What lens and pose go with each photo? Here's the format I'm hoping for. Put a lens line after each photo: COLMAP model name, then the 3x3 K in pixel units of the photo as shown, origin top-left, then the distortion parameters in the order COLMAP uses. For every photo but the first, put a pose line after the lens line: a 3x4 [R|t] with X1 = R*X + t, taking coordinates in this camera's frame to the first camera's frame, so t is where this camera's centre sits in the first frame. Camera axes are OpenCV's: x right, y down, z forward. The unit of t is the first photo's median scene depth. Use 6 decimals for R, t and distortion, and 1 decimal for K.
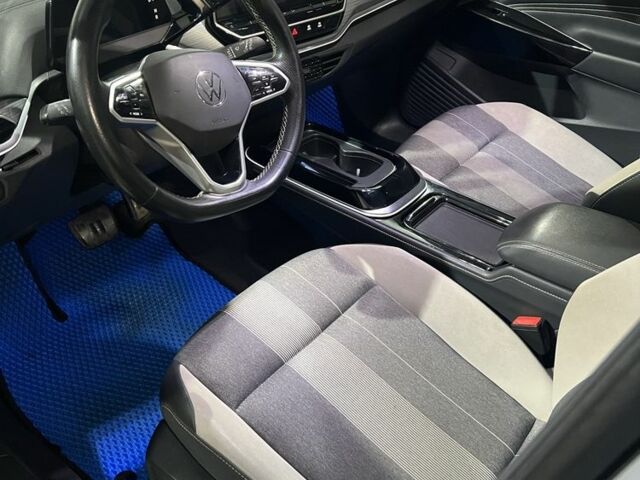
lens RADIAL K [[625.4, 0, 320.0], [0, 625.4, 240.0], [0, 0, 1]] dist [0.013702, -0.015101]
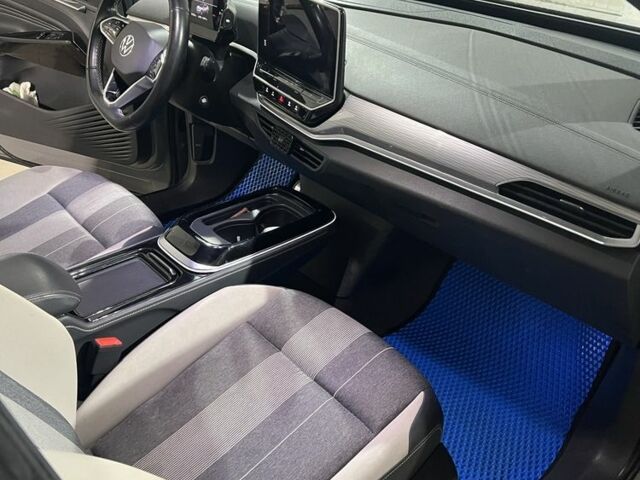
lens RADIAL K [[625.4, 0, 320.0], [0, 625.4, 240.0], [0, 0, 1]] dist [0.013702, -0.015101]
pose [[-0.199985, 0.480353, -0.853971, 0.890300], [-0.604347, 0.625557, 0.493400, -0.678536], [0.771213, 0.614768, 0.165198, 0.915443]]
